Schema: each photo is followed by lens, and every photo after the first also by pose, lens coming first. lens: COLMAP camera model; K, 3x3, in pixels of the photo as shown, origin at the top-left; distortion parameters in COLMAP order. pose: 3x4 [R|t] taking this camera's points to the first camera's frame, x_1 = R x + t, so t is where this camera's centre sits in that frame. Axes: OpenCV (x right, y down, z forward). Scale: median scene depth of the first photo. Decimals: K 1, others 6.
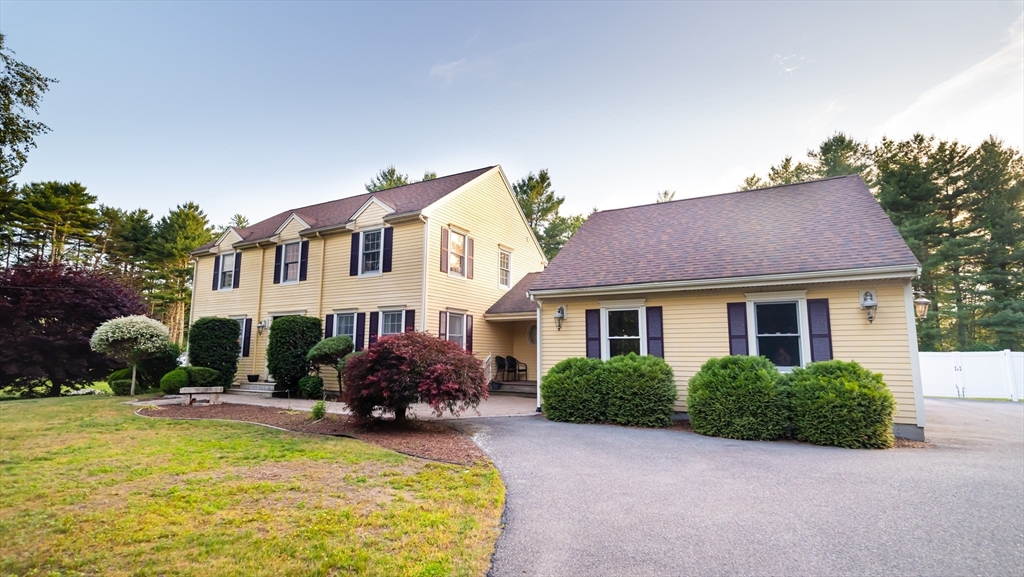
lens RADIAL K [[484.4, 0, 503.8], [0, 484.4, 290.2], [0, 0, 1]] dist [-0.011999, 0.002470]
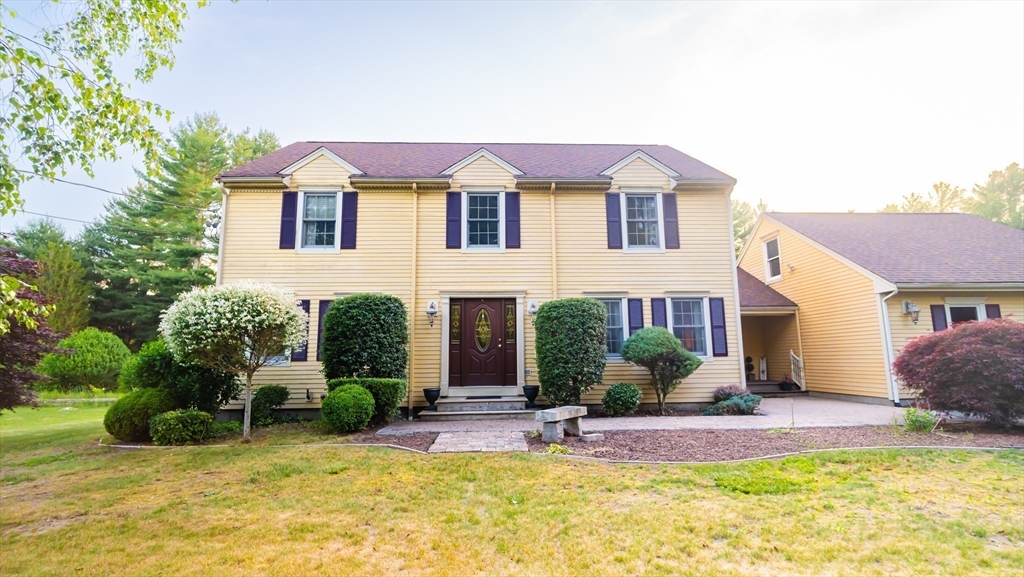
lens RADIAL K [[484.4, 0, 511.5], [0, 484.4, 282.7], [0, 0, 1]] dist [-0.011999, 0.002470]
pose [[0.854738, 0.066541, 0.514777, -0.795368], [-0.054713, 0.997774, -0.038127, 0.057600], [-0.516168, 0.004424, 0.856476, 0.422334]]
